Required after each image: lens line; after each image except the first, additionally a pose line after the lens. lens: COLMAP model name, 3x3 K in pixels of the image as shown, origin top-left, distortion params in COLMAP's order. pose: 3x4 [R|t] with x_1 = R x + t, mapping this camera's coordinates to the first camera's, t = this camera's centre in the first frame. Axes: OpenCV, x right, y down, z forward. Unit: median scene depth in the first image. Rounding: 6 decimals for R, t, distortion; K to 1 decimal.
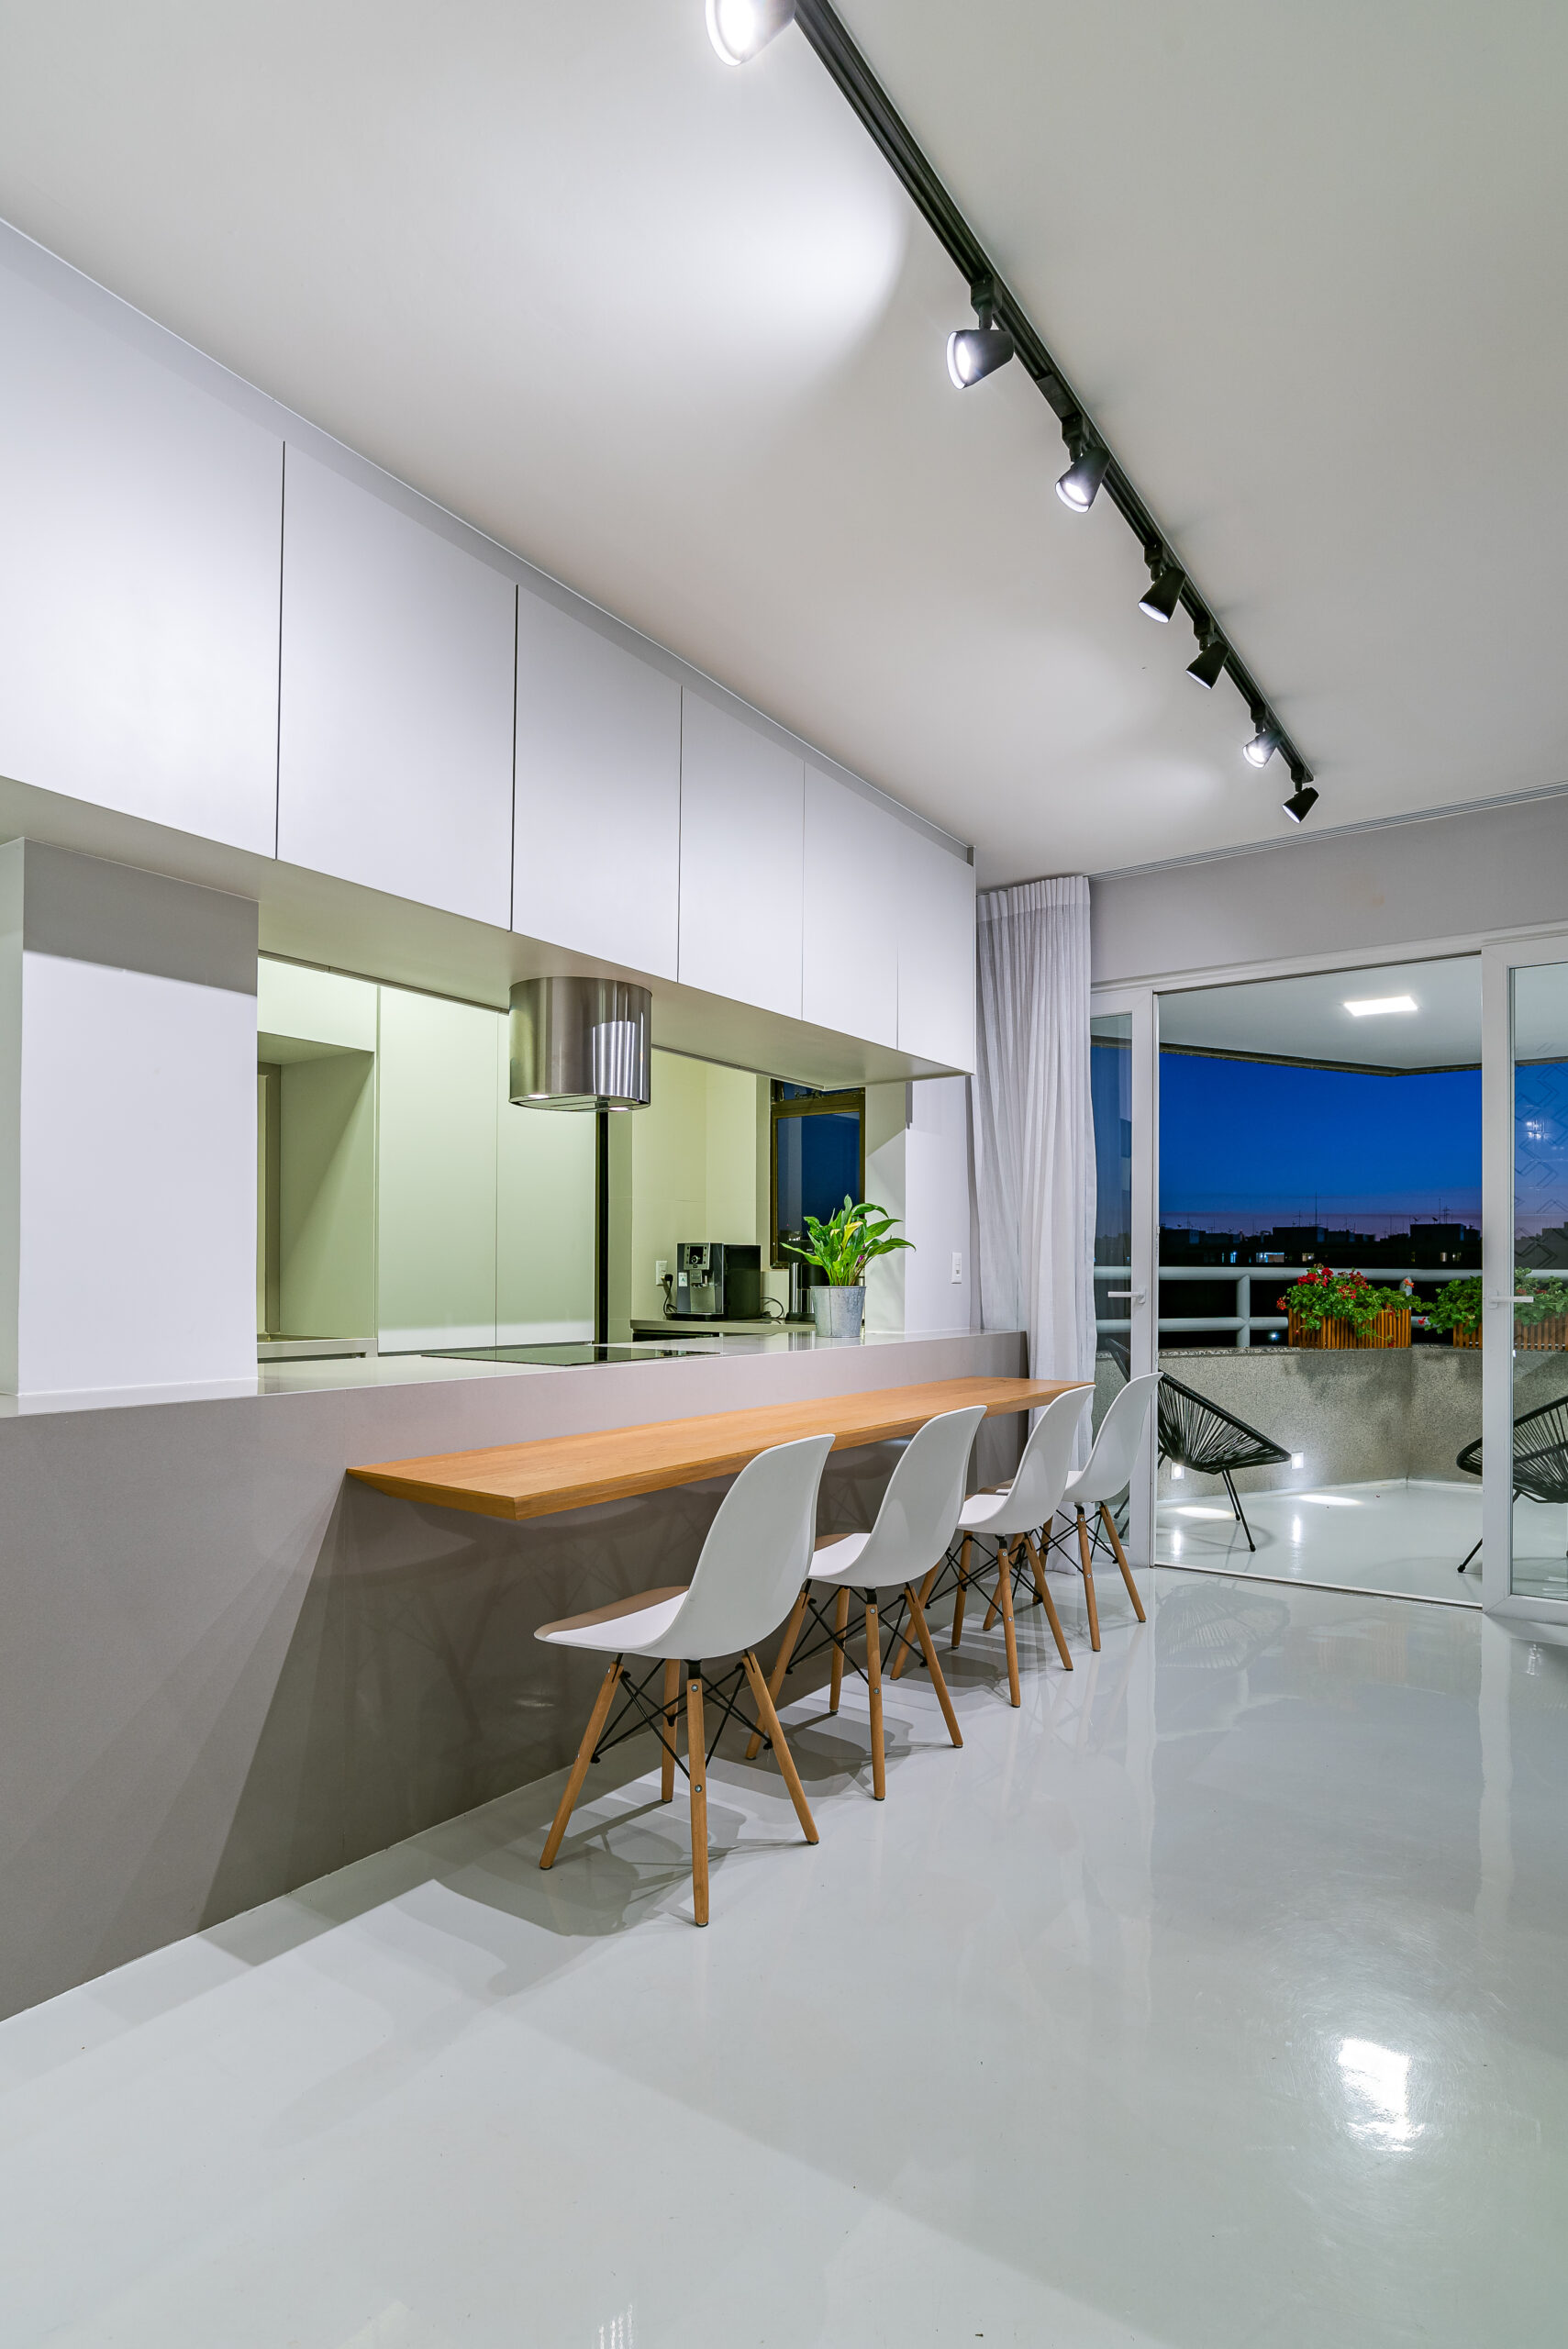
lens RADIAL K [[1239.5, 0, 783.7], [0, 1239.5, 1223.7], [0, 0, 1]] dist [-0.030425, -0.000075]
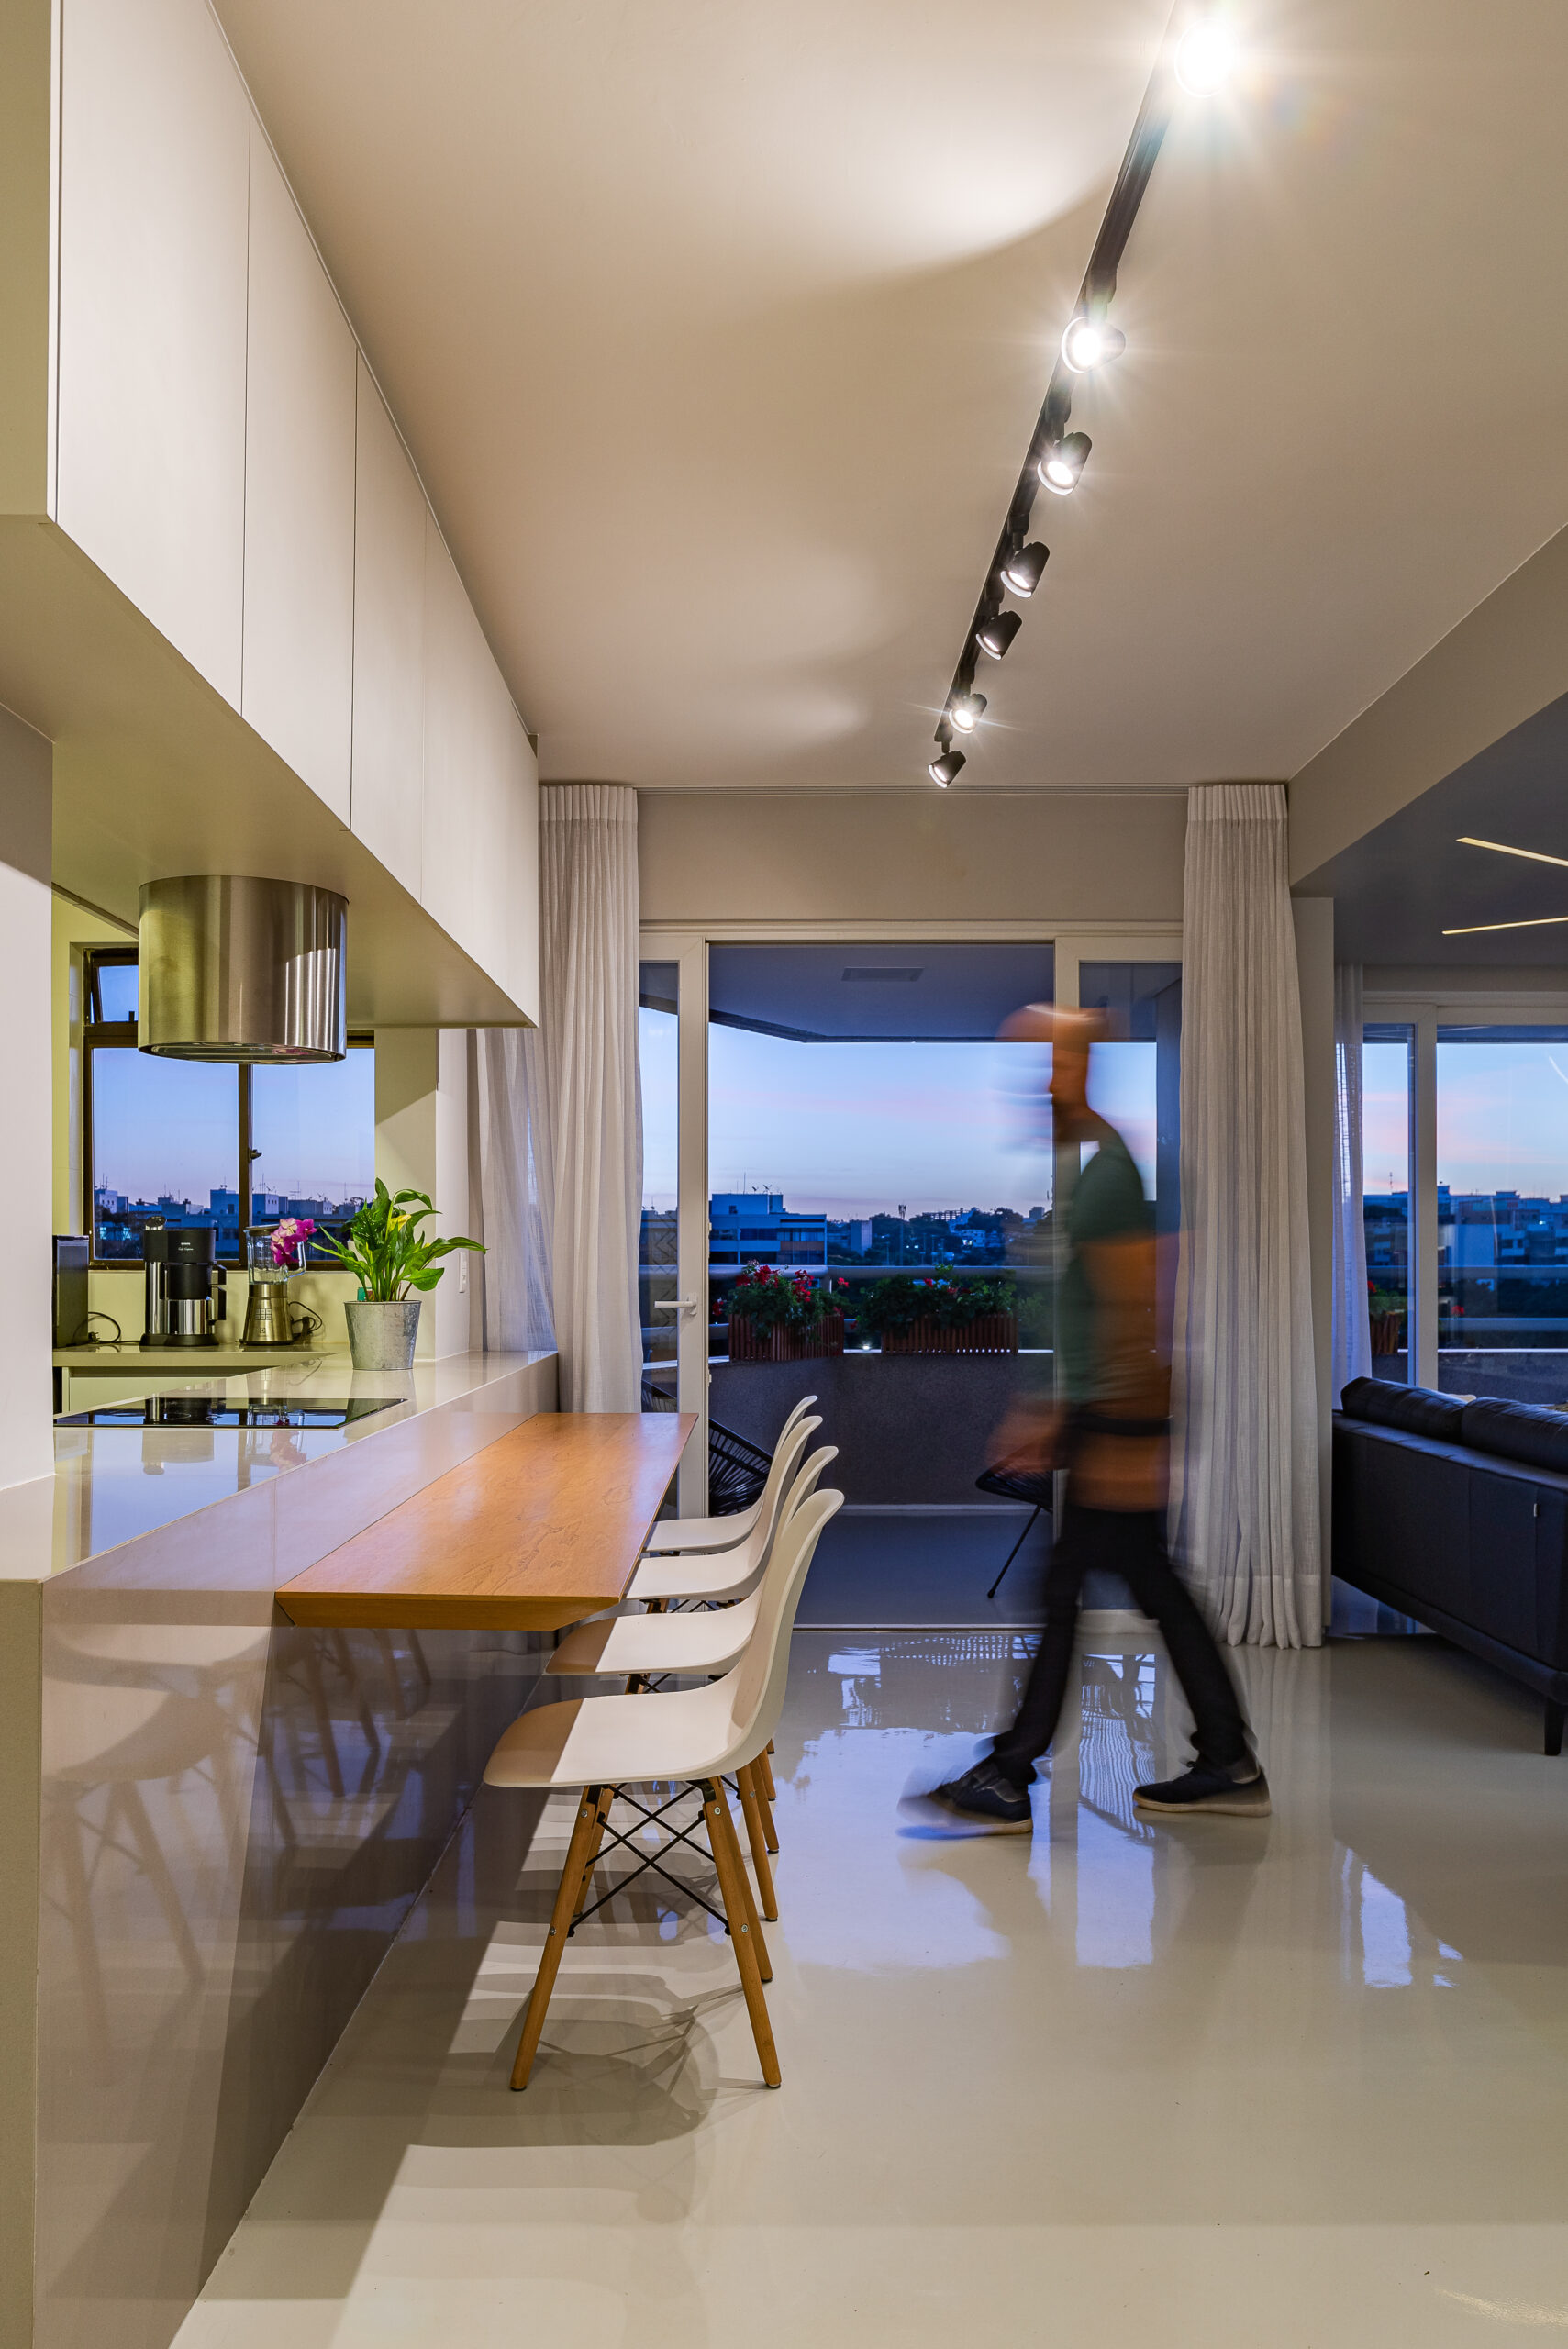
lens RADIAL K [[1739.8, 0, 784.0], [0, 1739.8, 1174.5], [0, 0, 1]] dist [-0.001823, 0.000421]
pose [[0.823738, 0.023829, 0.566469, -0.328069], [-0.022223, 0.999706, -0.009737, -0.020078], [-0.566534, -0.004568, 0.824025, 0.004351]]
